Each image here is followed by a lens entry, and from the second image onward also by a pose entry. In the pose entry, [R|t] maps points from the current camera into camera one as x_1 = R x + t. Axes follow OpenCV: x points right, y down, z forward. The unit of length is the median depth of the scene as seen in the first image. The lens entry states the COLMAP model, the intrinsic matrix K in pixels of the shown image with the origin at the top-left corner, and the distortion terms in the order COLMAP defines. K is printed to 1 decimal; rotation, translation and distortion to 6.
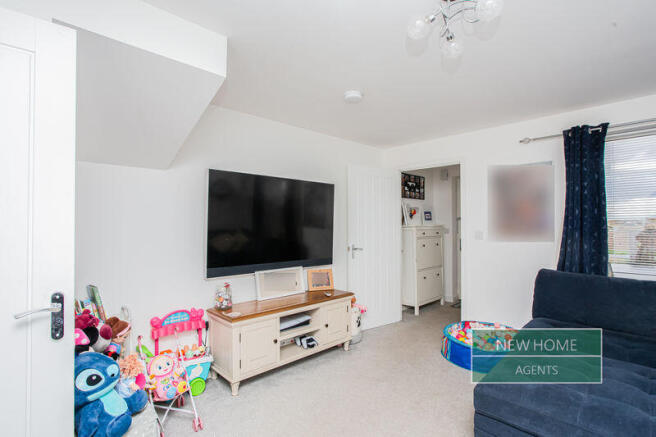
lens RADIAL K [[318.5, 0, 328.6], [0, 318.5, 216.9], [0, 0, 1]] dist [-0.057307, 0.036061]
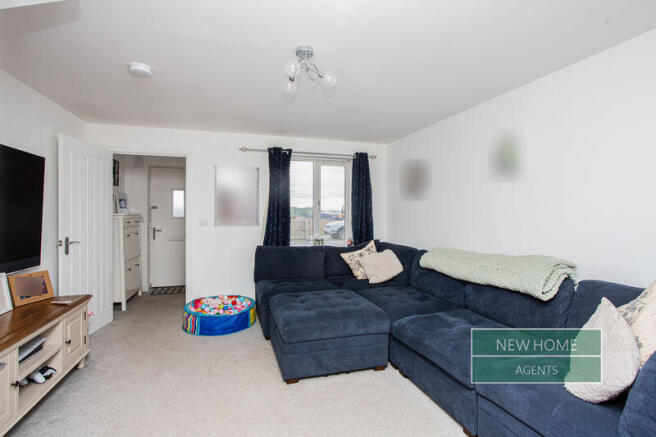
lens RADIAL K [[313.3, 0, 315.0], [0, 313.3, 210.9], [0, 0, 1]] dist [-0.000447, -0.000214]
pose [[0.483574, 0.013549, 0.875199, -0.378923], [-0.025393, 0.999677, -0.001446, 0.008107], [-0.874935, -0.021525, 0.483761, 0.106374]]
